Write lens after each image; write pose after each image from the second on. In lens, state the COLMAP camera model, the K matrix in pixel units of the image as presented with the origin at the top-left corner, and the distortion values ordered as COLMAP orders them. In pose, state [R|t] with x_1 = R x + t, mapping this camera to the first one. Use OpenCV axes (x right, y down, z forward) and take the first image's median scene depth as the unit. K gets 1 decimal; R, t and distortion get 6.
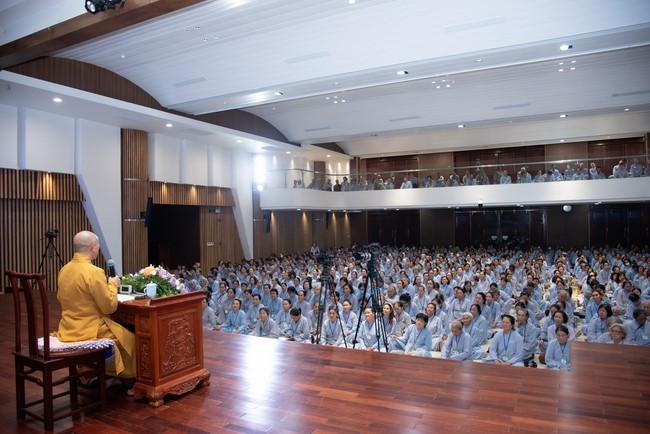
lens RADIAL K [[441.0, 0, 325.0], [0, 441.0, 217.0], [0, 0, 1]] dist [-0.099688, 0.043051]
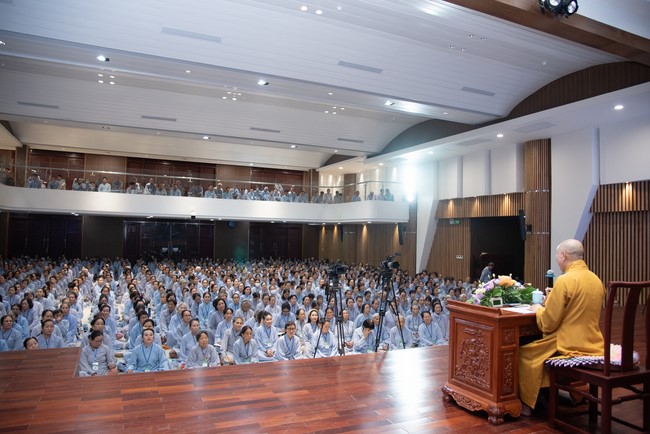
lens RADIAL K [[450.6, 0, 324.4], [0, 450.6, 230.8], [0, 0, 1]] dist [-0.069199, -0.000323]
pose [[0.643673, 0.046497, 0.763887, -0.293639], [-0.050468, 0.998559, -0.018255, 0.009534], [-0.763634, -0.026801, 0.645092, 0.131425]]
